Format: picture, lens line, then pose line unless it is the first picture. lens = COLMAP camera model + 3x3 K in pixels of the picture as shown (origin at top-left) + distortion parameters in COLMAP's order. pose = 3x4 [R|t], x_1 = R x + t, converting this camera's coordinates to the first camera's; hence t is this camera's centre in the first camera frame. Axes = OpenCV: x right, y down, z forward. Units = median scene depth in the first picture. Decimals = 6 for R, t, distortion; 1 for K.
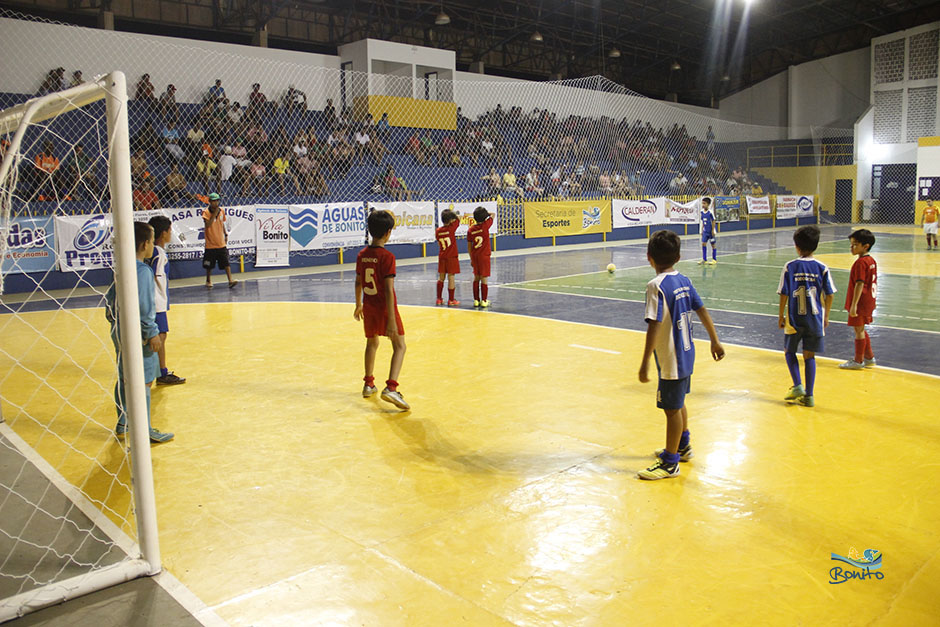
lens RADIAL K [[771.8, 0, 464.4], [0, 771.8, 293.3], [0, 0, 1]] dist [-0.175555, 0.136185]
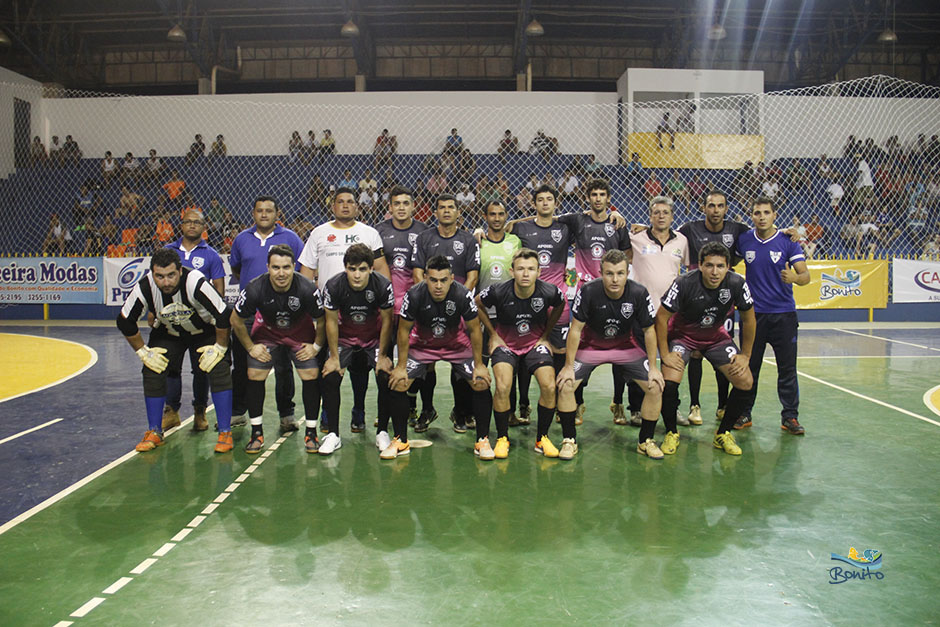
lens RADIAL K [[771.8, 0, 464.4], [0, 771.8, 293.3], [0, 0, 1]] dist [-0.175555, 0.136185]
pose [[0.719185, 0.047133, -0.693218, 0.400787], [-0.099801, 0.994358, -0.035931, -0.036698], [0.687614, 0.095025, 0.719831, 0.317118]]
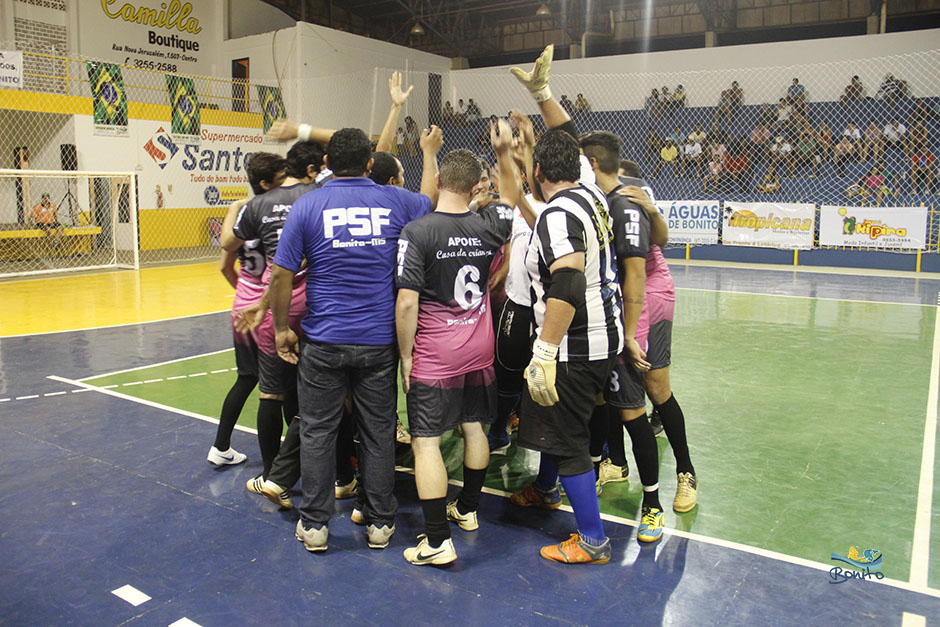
lens RADIAL K [[771.8, 0, 464.4], [0, 771.8, 293.3], [0, 0, 1]] dist [-0.175555, 0.136185]
pose [[0.236928, 0.138706, -0.961575, 0.594421], [-0.126552, 0.985729, 0.111008, -0.053574], [0.963250, 0.095389, 0.251100, 0.352348]]
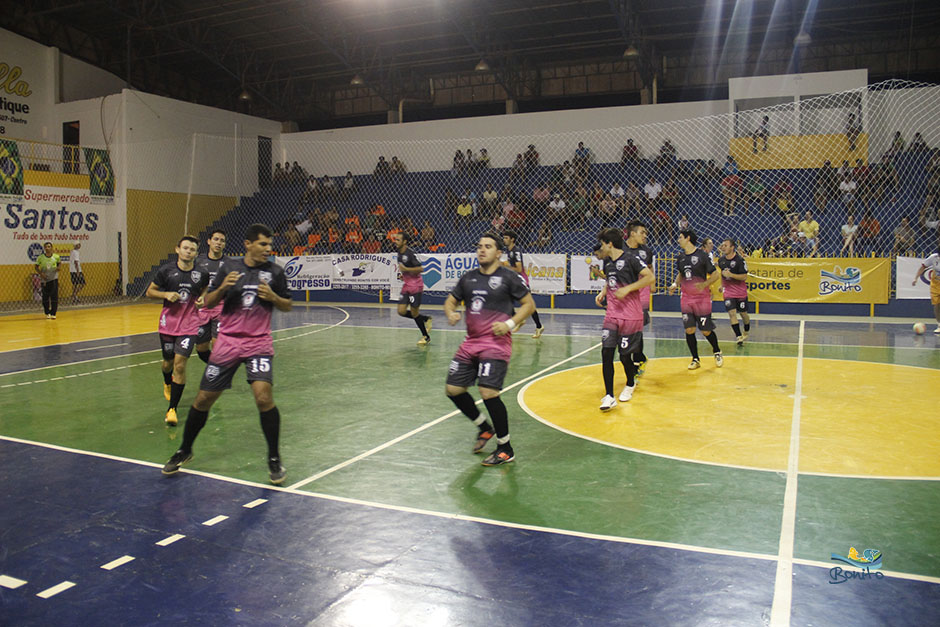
lens RADIAL K [[771.8, 0, 464.4], [0, 771.8, 293.3], [0, 0, 1]] dist [-0.175555, 0.136185]
pose [[0.380953, 0.066426, -0.922205, 0.711711], [-0.117393, 0.992819, 0.023019, -0.065159], [0.917112, 0.099491, 0.386015, 0.426413]]
